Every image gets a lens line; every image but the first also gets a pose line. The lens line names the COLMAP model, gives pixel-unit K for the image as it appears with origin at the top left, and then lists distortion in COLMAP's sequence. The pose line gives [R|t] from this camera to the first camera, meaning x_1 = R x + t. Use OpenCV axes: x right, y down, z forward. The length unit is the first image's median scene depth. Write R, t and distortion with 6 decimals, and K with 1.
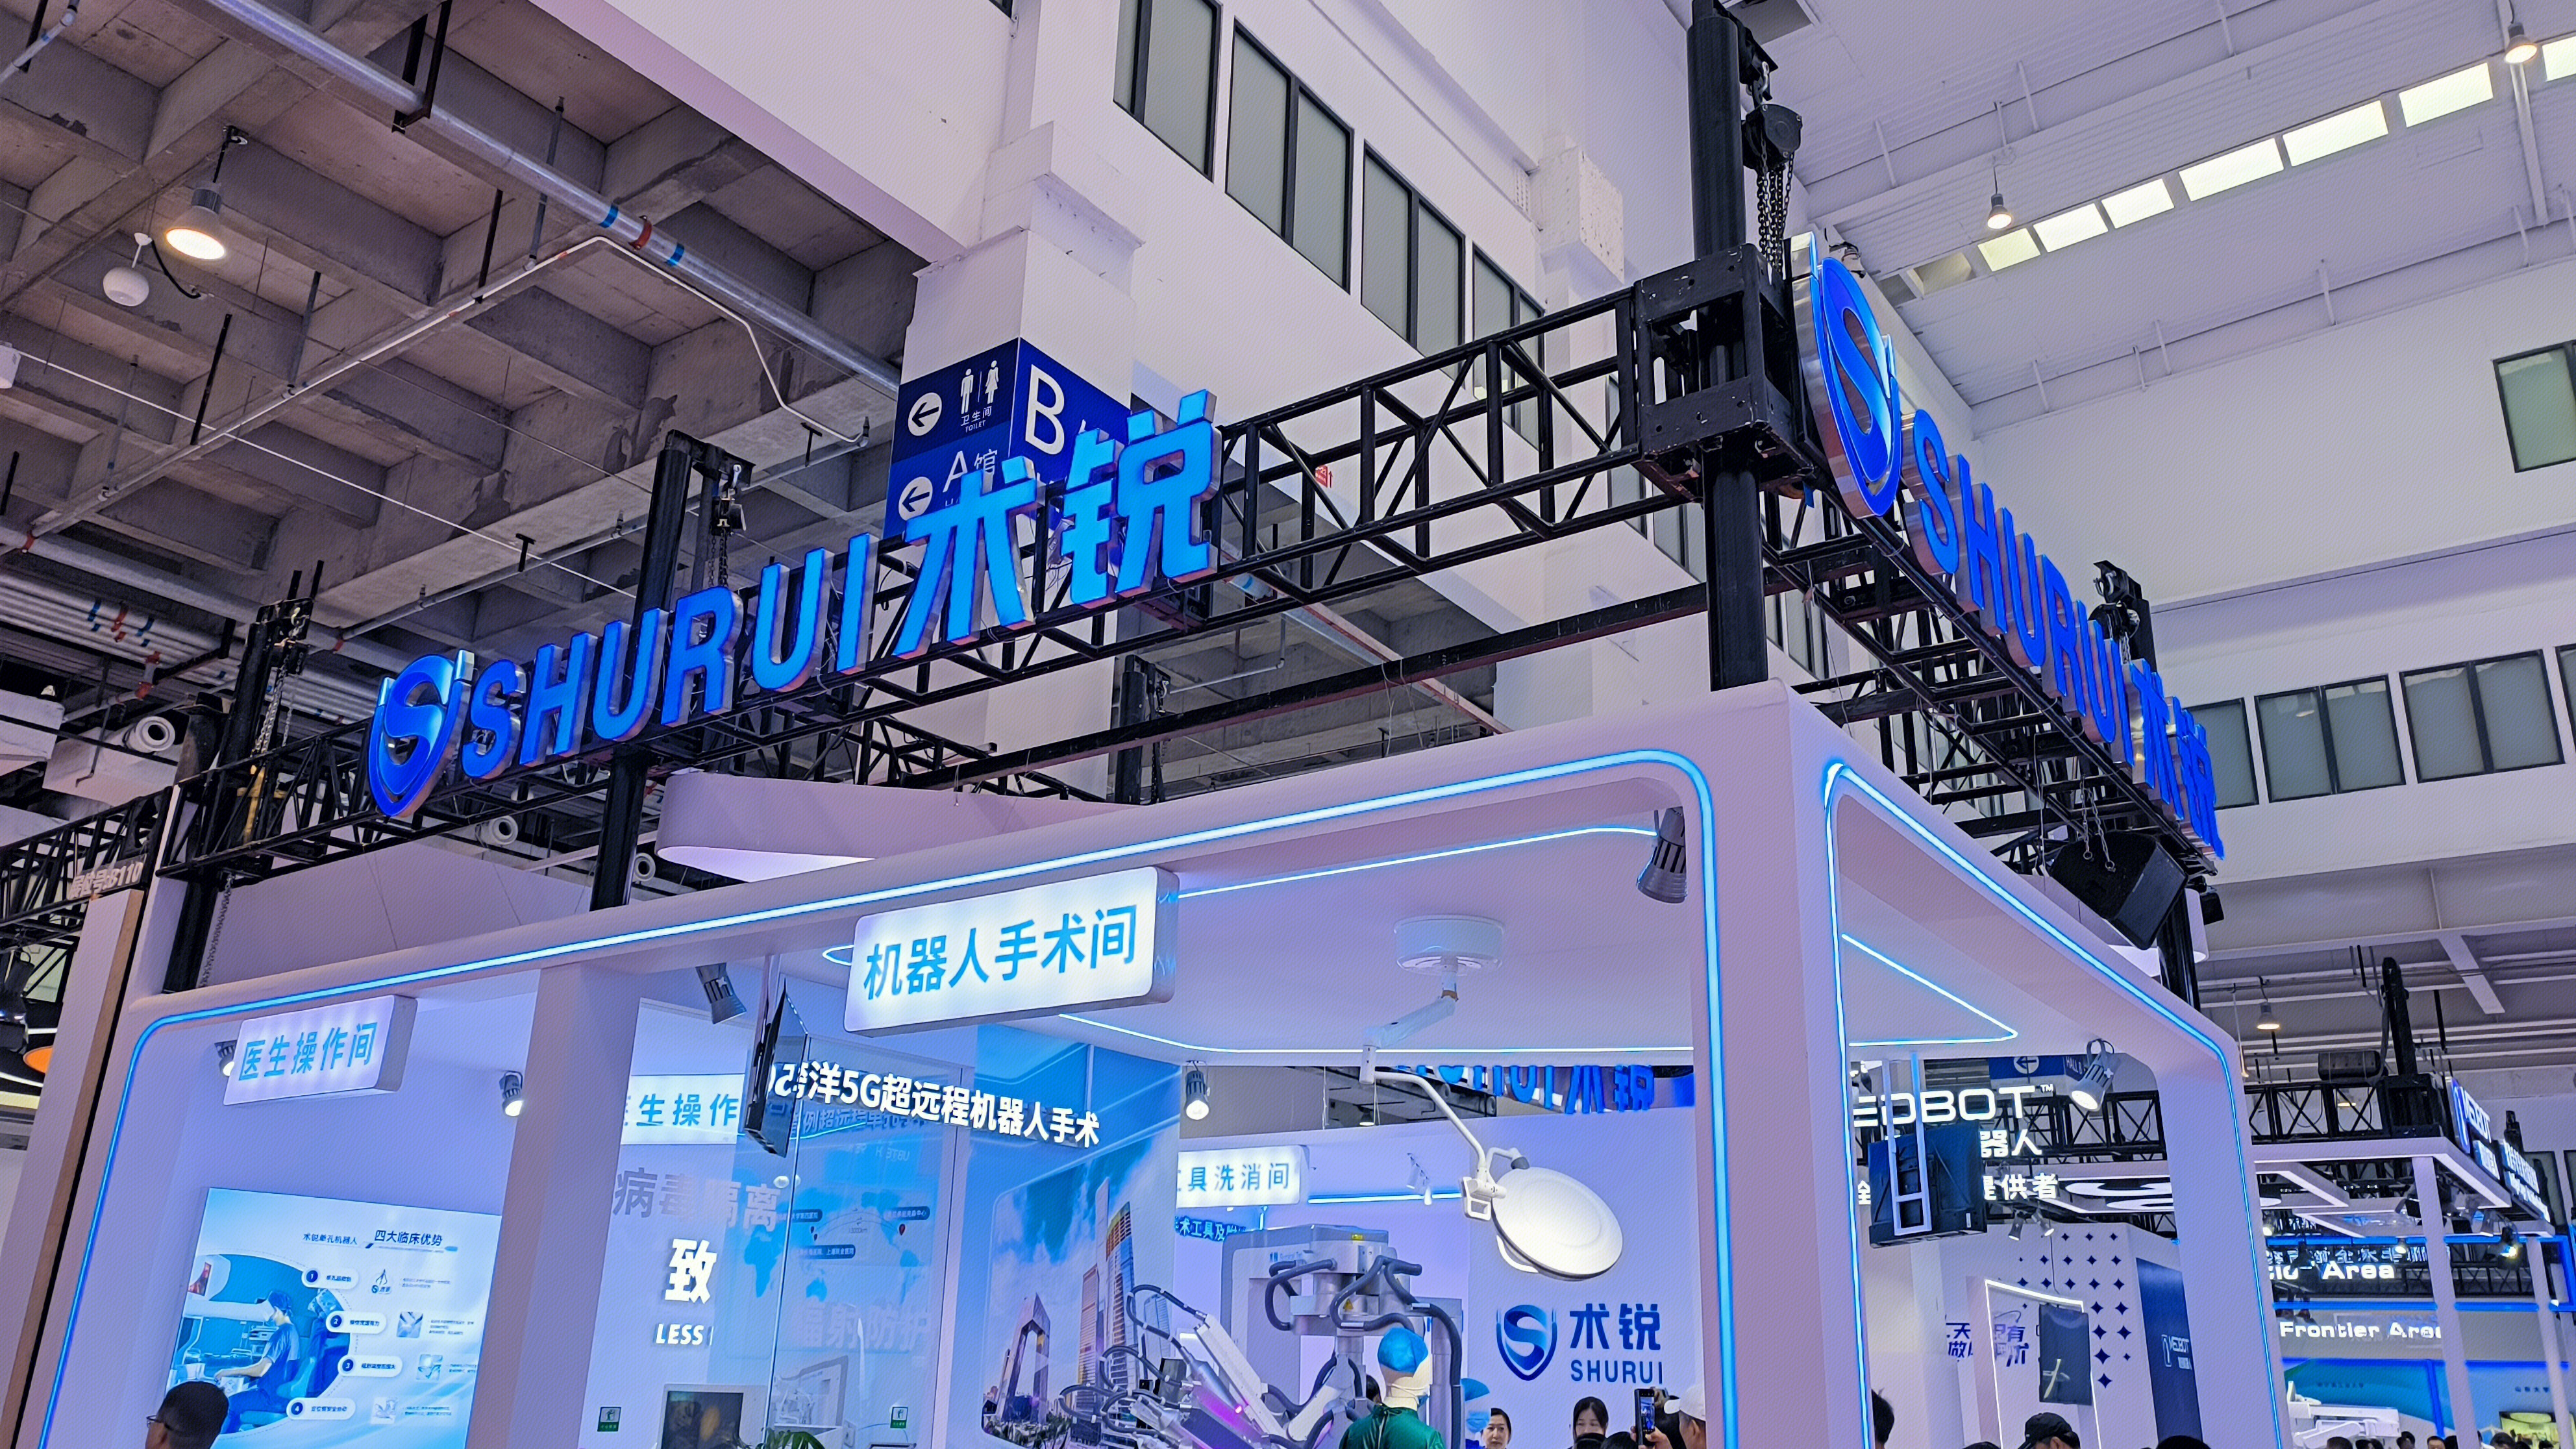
lens RADIAL K [[1855.9, 0, 1278.1], [0, 1855.9, 730.6], [0, 0, 1]] dist [0.038506, -0.018323]
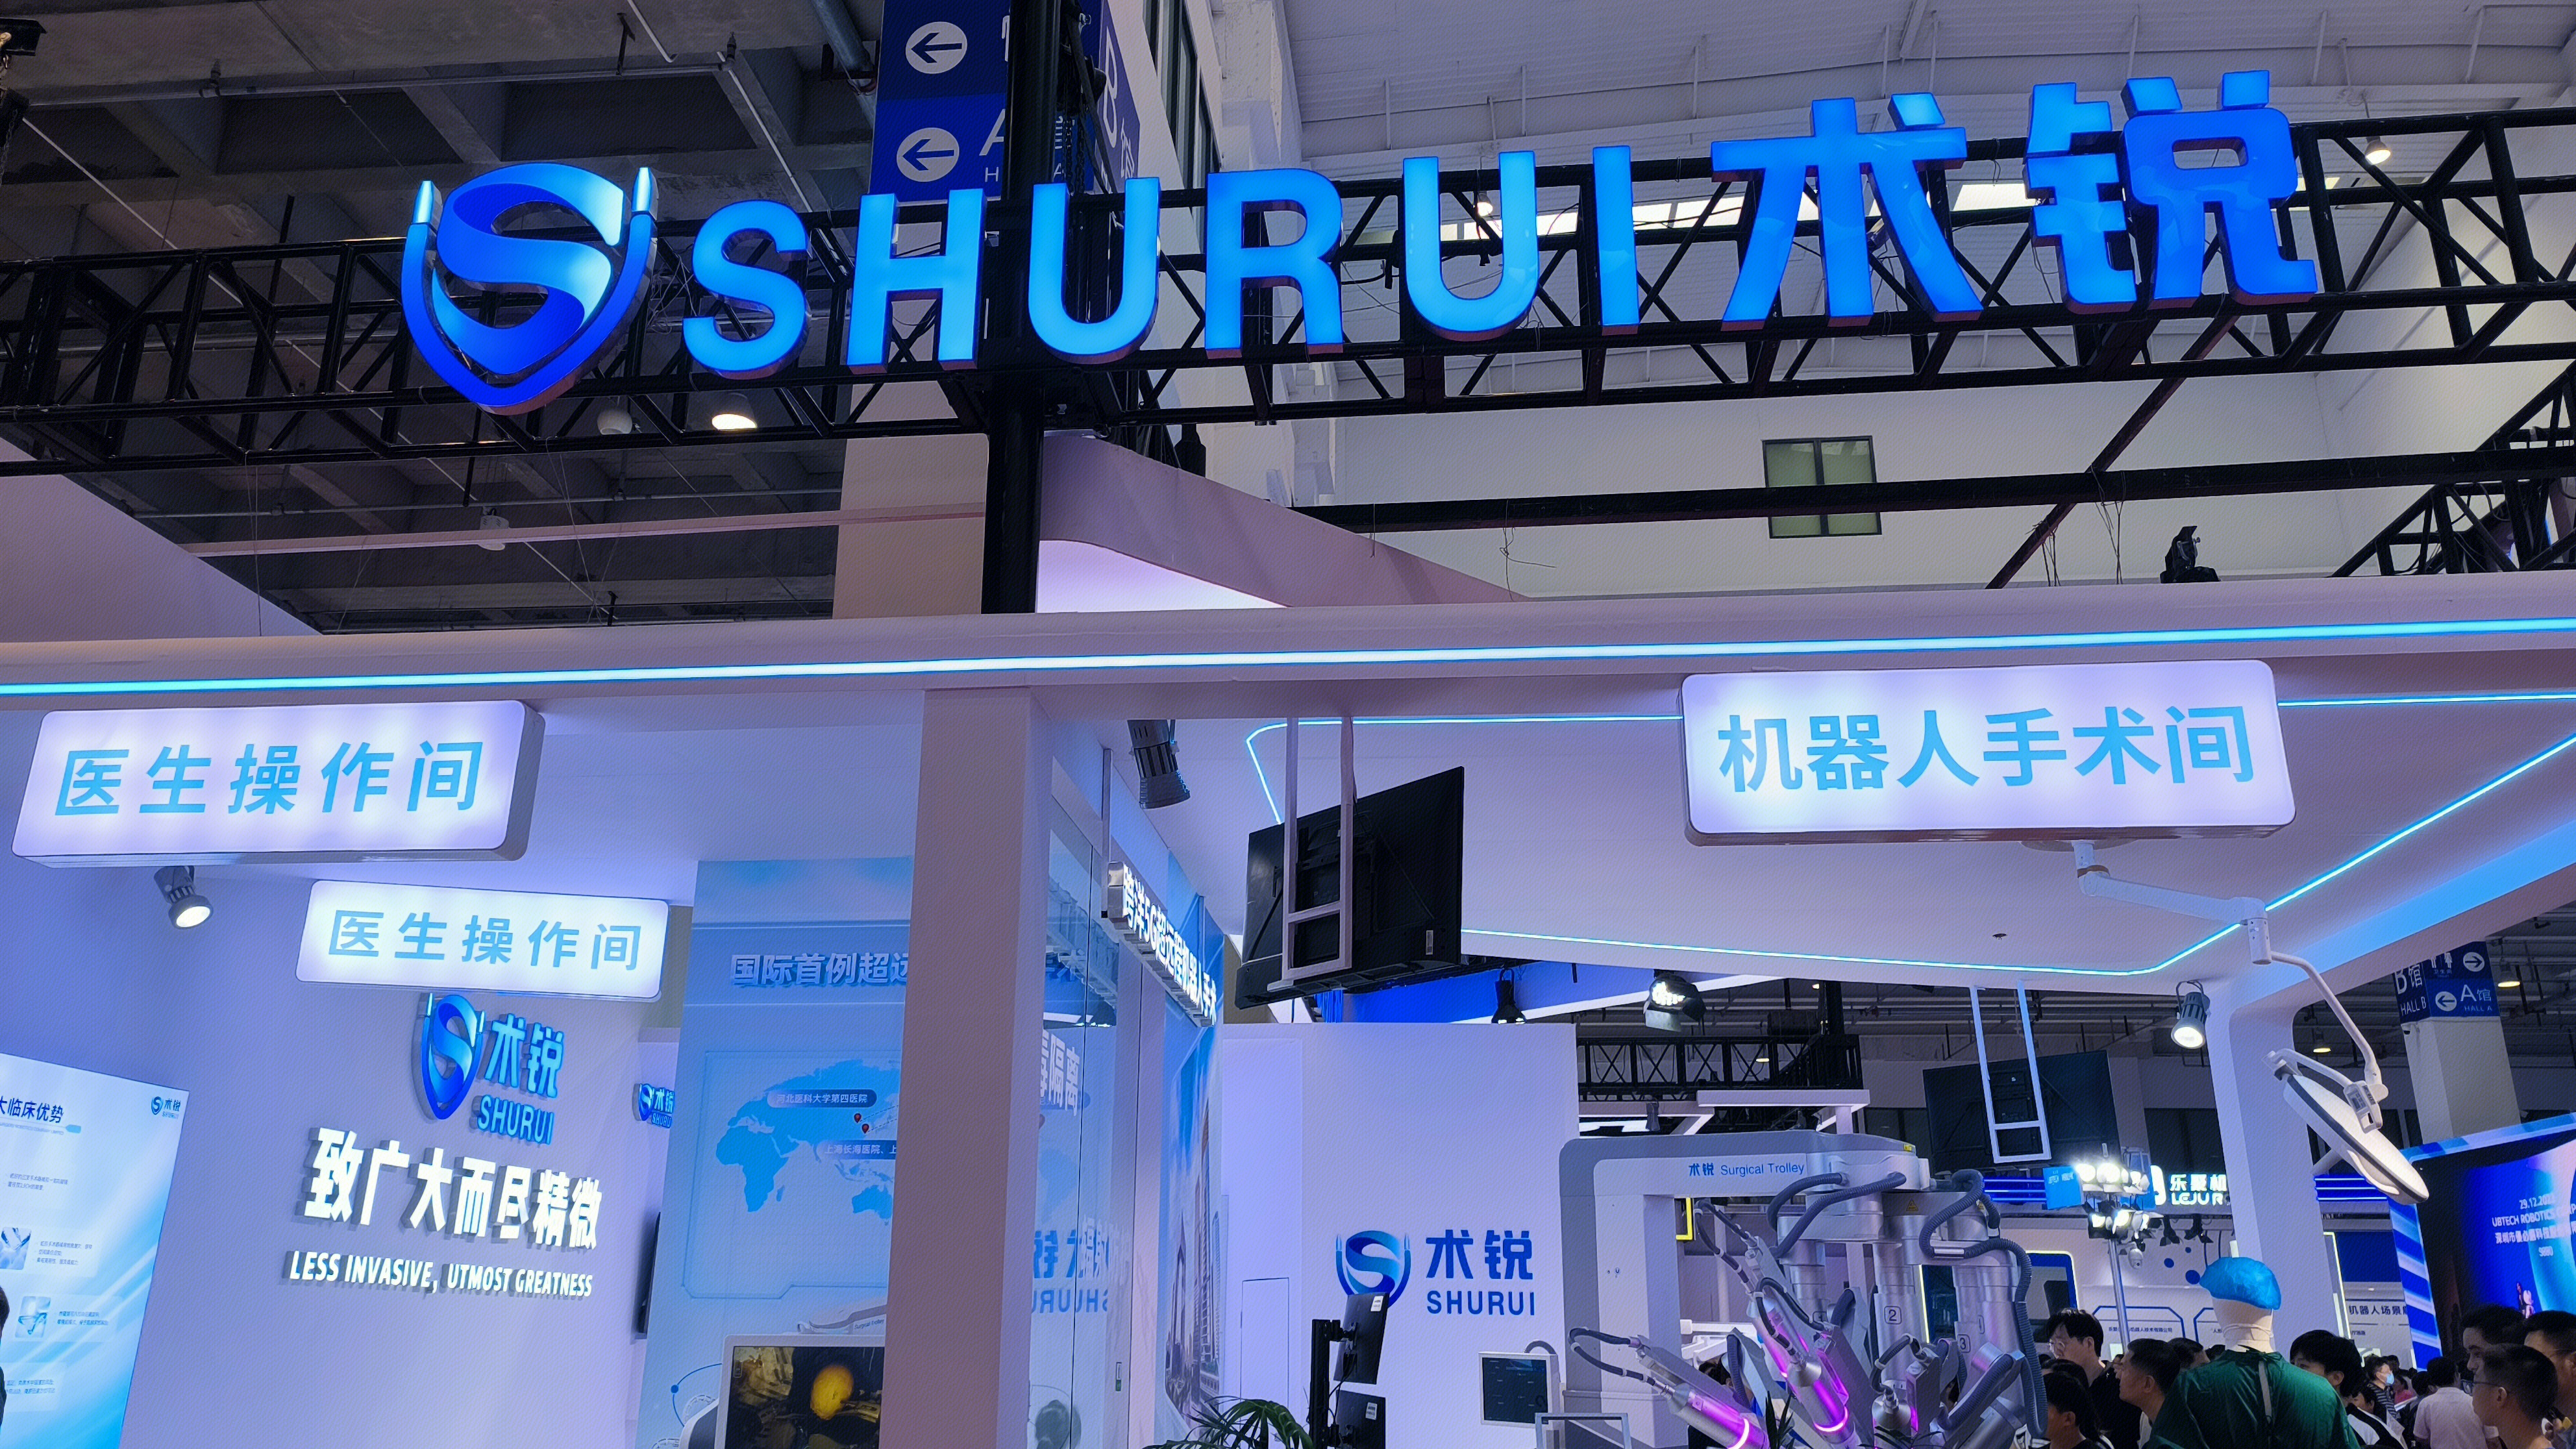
lens RADIAL K [[1855.9, 0, 1287.5], [0, 1855.9, 718.4], [0, 0, 1]] dist [0.038506, -0.018323]
pose [[0.866824, 0.139269, 0.478769, -0.423049], [-0.152784, 0.988200, -0.010837, 0.090338], [-0.474629, -0.063755, 0.877874, 0.278930]]
